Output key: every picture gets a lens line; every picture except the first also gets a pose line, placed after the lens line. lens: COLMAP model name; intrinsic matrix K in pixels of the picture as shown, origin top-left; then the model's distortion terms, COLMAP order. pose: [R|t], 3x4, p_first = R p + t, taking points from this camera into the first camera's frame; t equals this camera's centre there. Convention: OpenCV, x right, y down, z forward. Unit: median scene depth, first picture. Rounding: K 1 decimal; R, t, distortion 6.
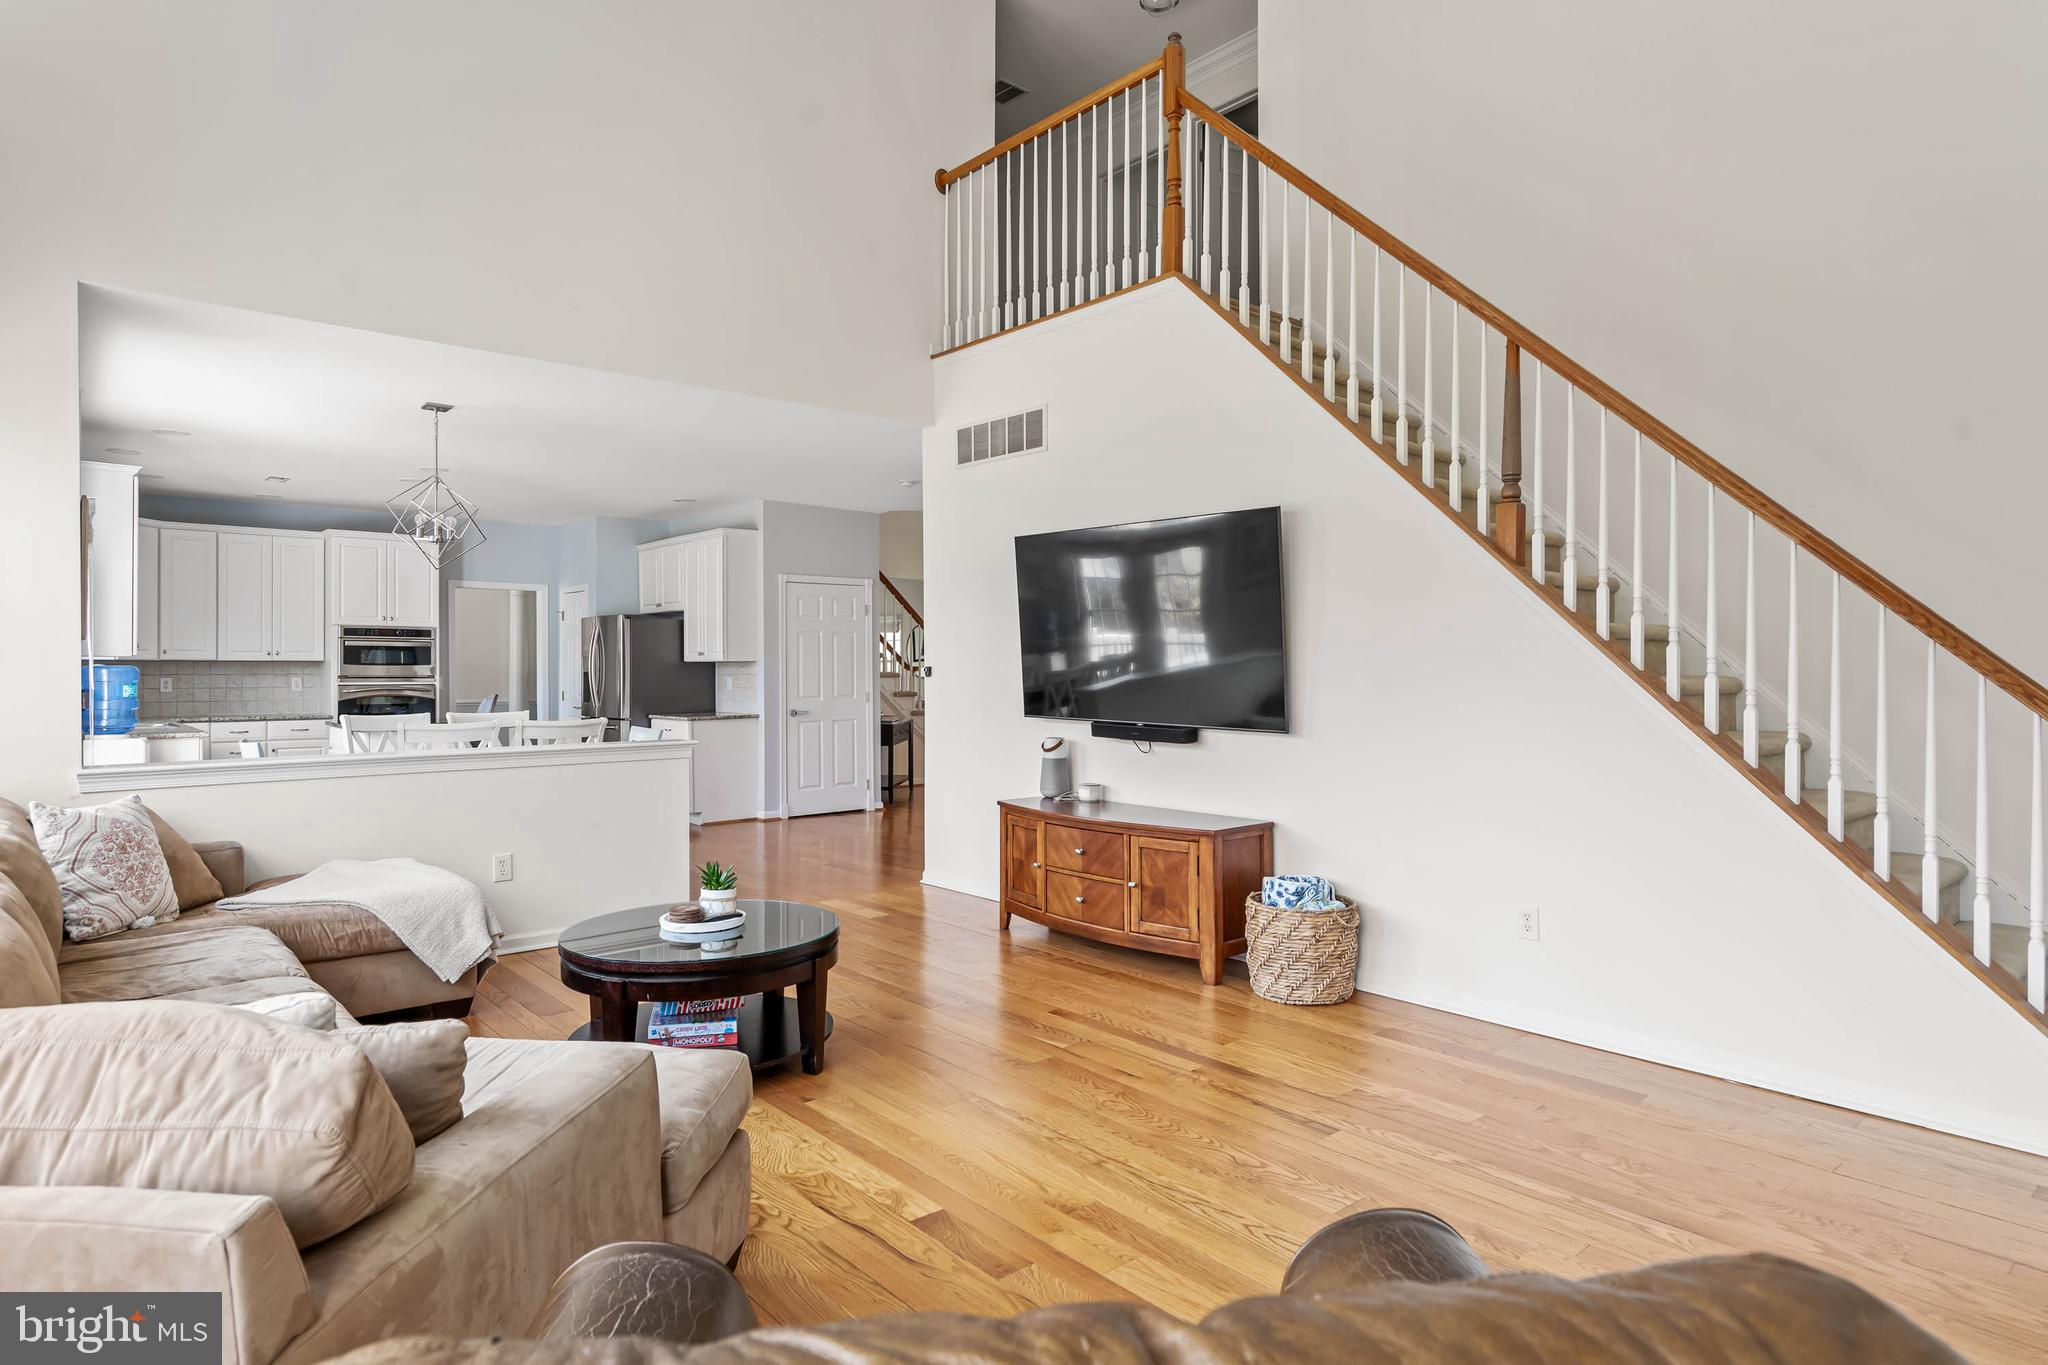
lens RADIAL K [[1163.2, 0, 1025.6], [0, 1163.2, 674.3], [0, 0, 1]] dist [-0.003069, 0.000060]
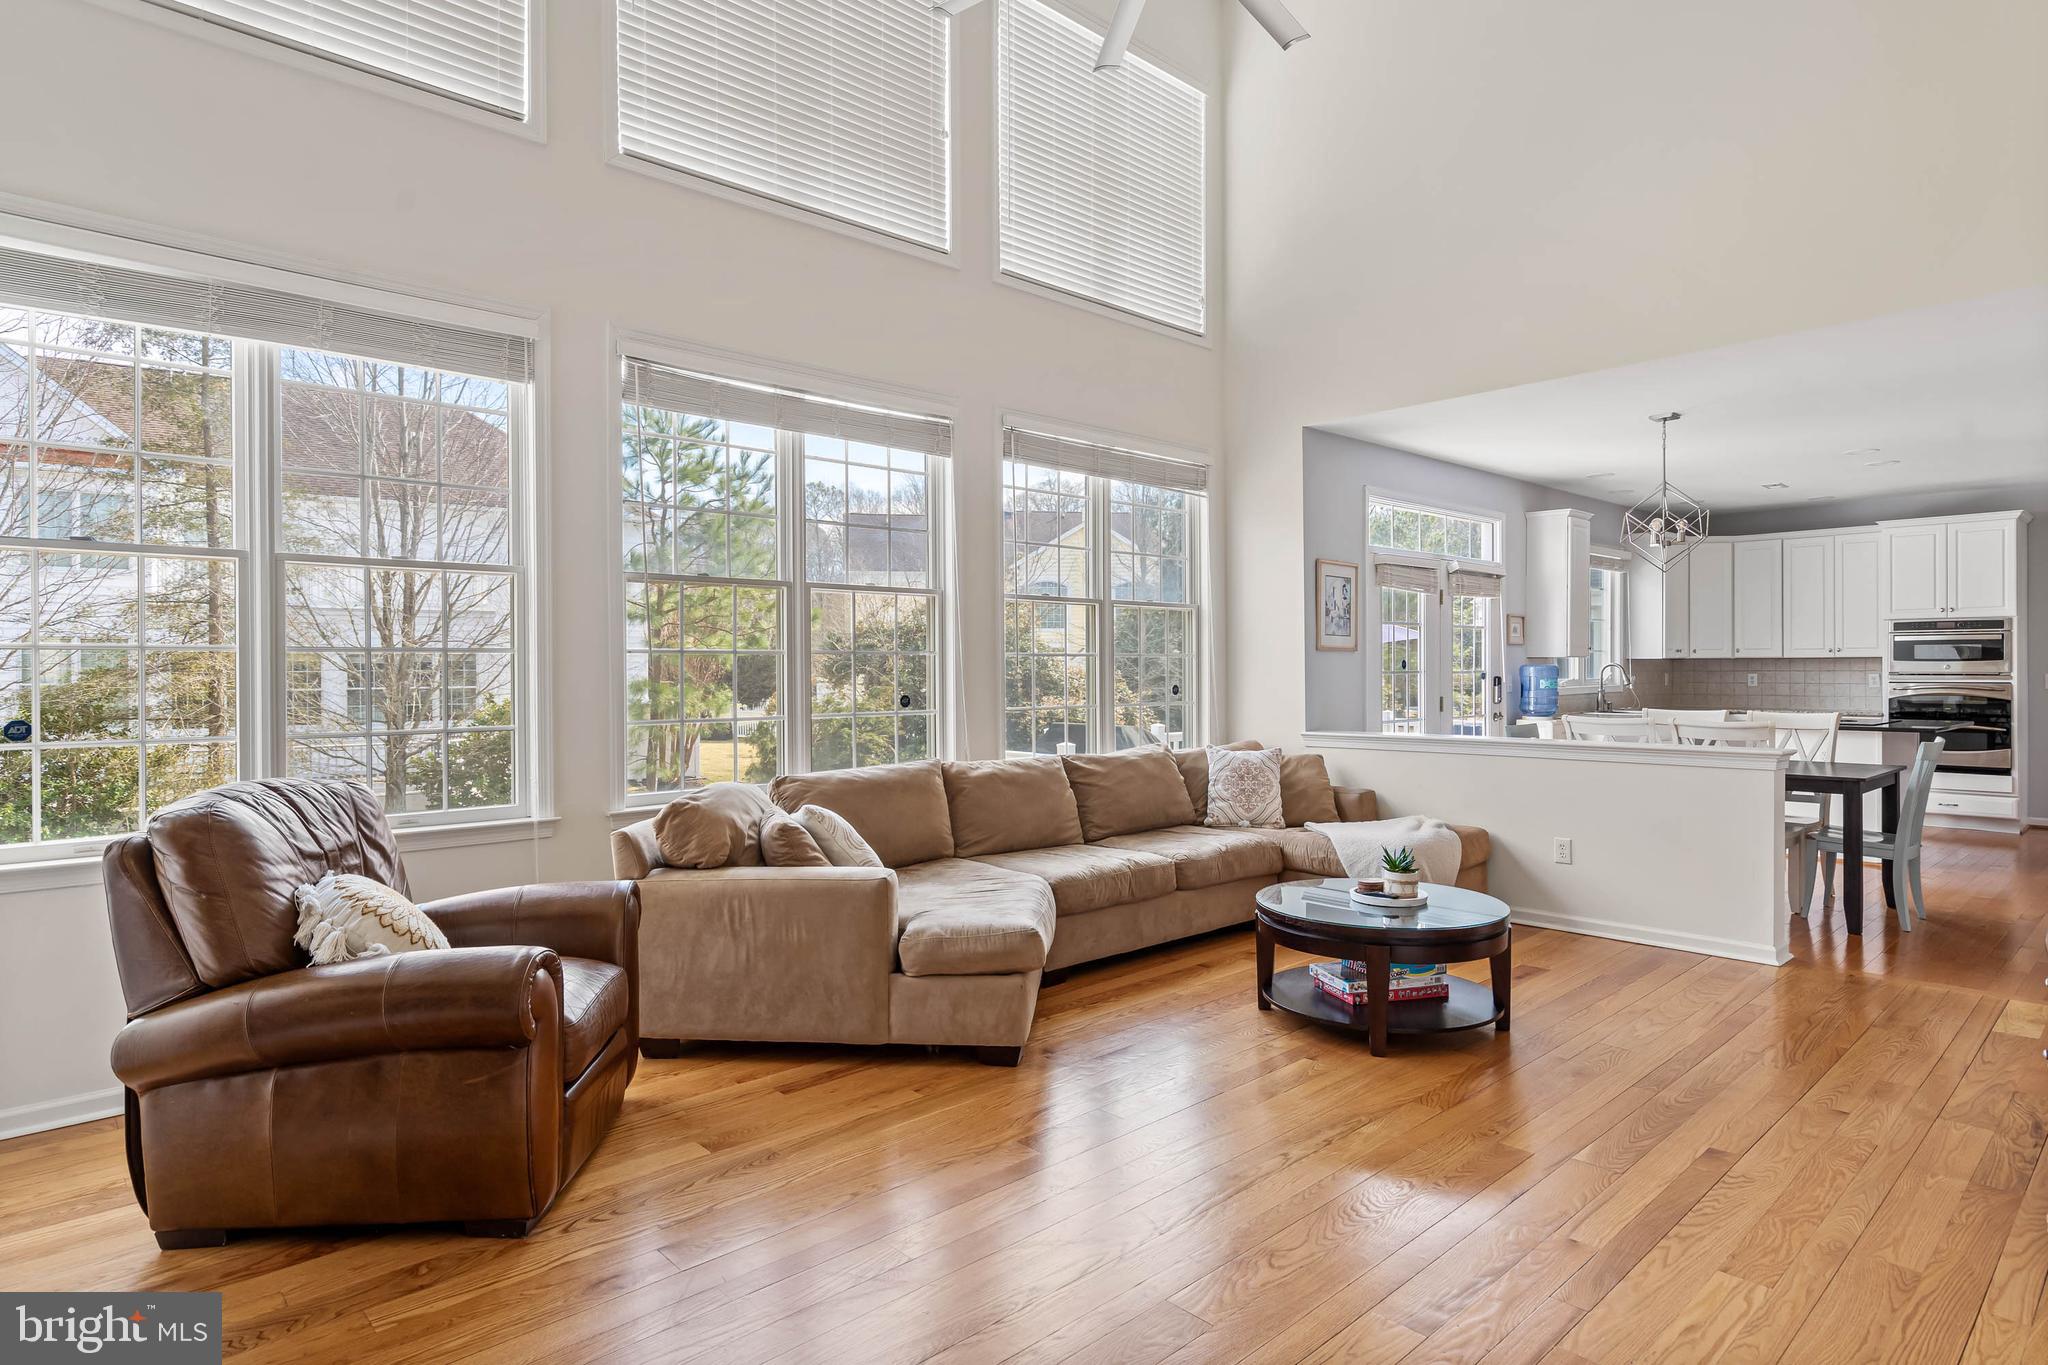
lens RADIAL K [[1119.8, 0, 1025.9], [0, 1119.8, 676.6], [0, 0, 1]] dist [-0.000965, -0.000315]
pose [[0.040364, 0.010251, -0.999132, 0.313033], [-0.001724, 0.999947, 0.010190, -0.003402], [0.999184, 0.001311, 0.040379, 0.246746]]
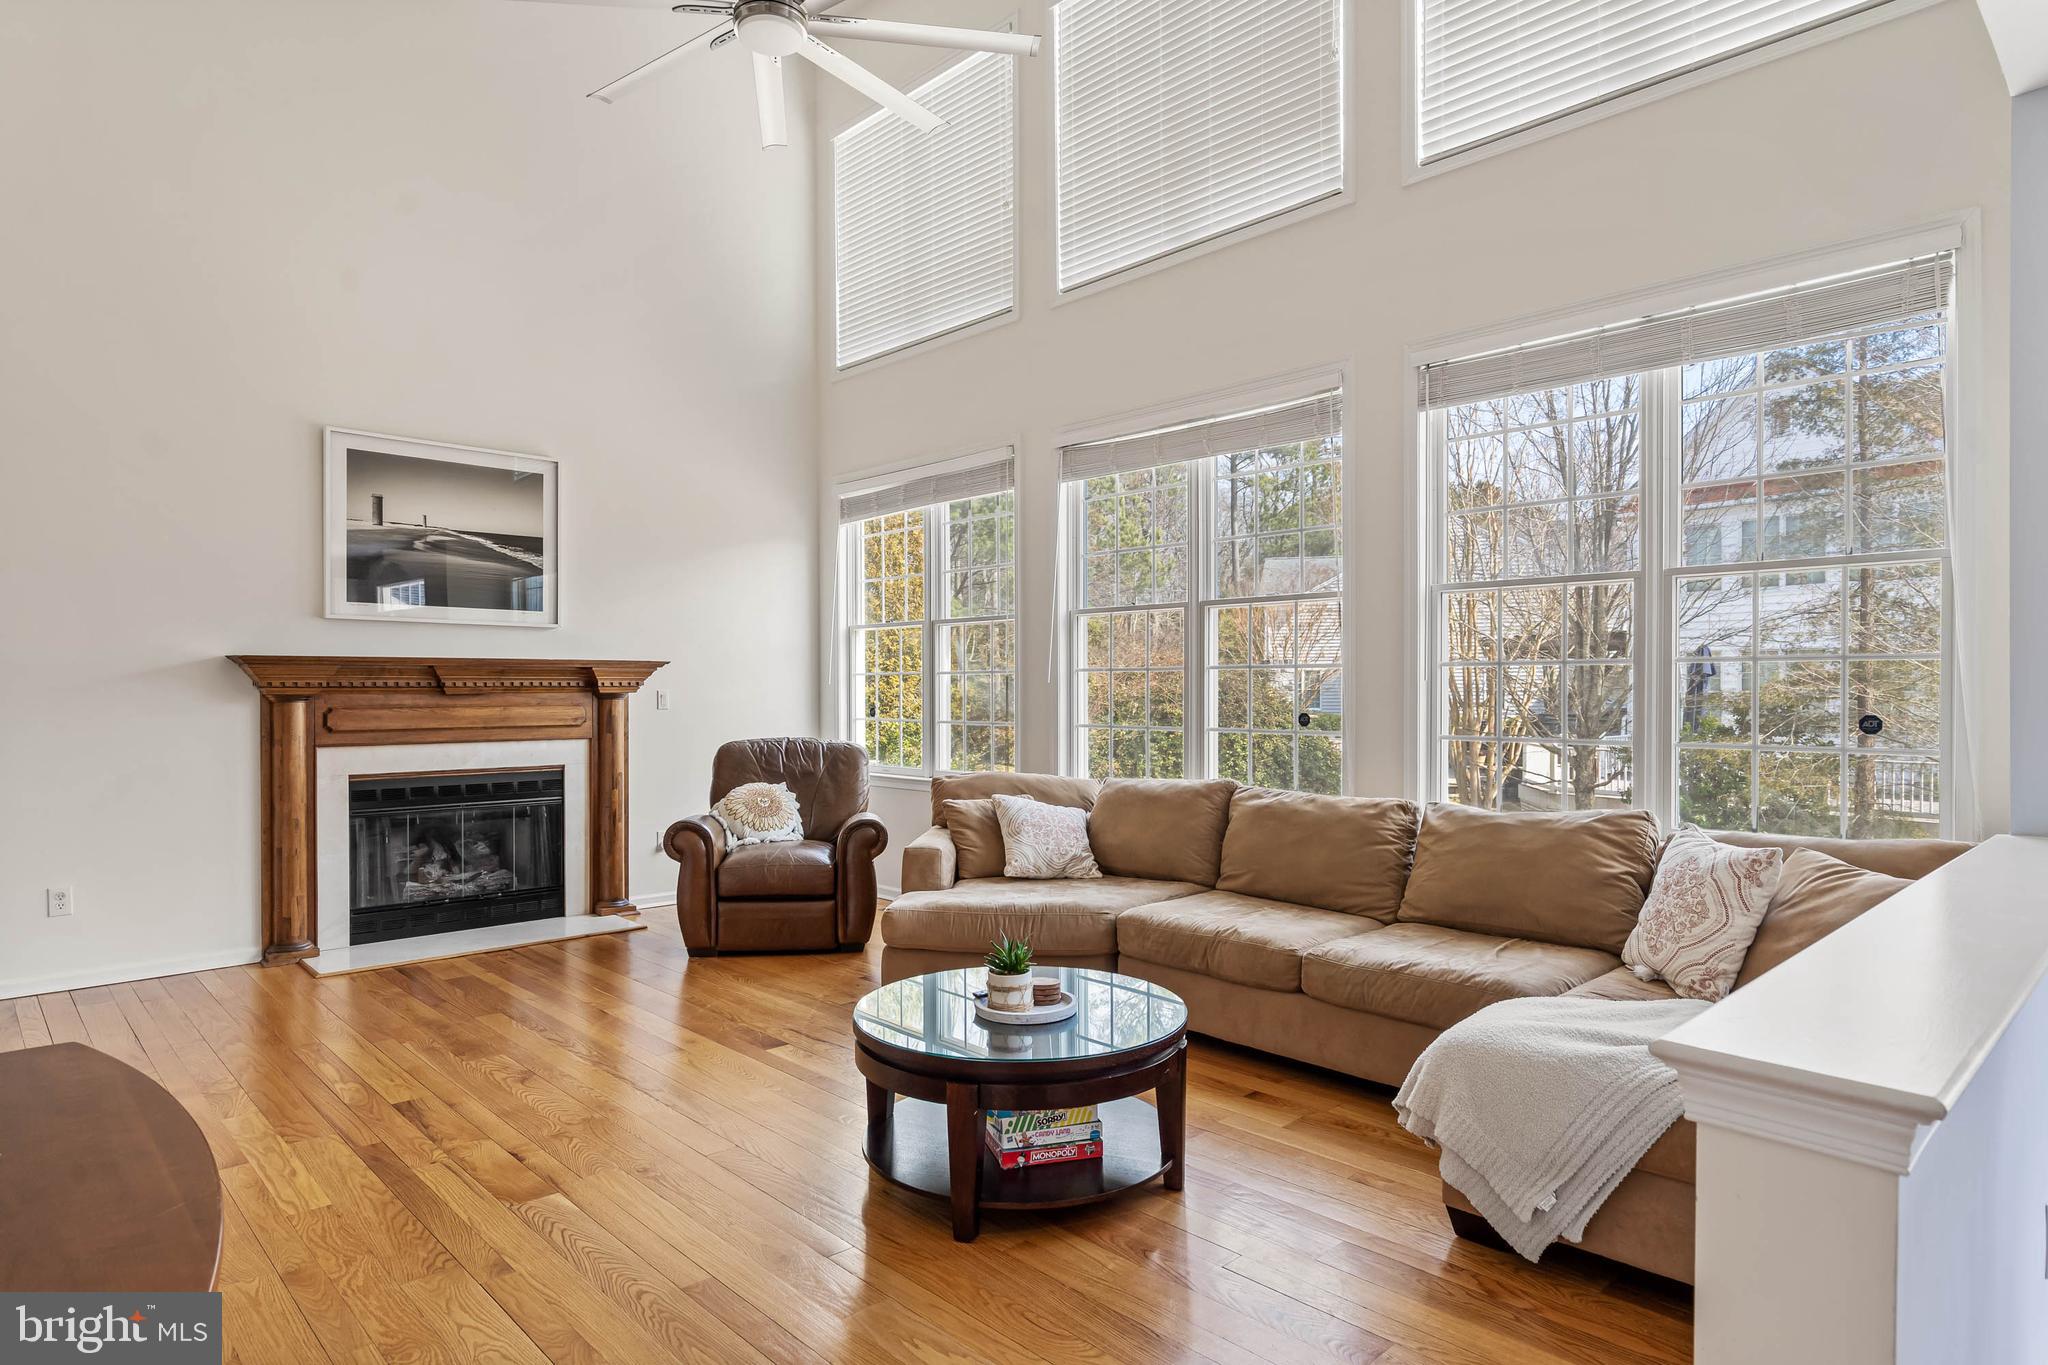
lens RADIAL K [[1163.2, 0, 1022.9], [0, 1163.2, 684.3], [0, 0, 1]] dist [-0.003069, 0.000060]
pose [[-0.998485, 0.017670, -0.052111, -0.099065], [0.017229, 0.999812, 0.008889, -0.007533], [0.052258, 0.007978, -0.998602, 0.730315]]
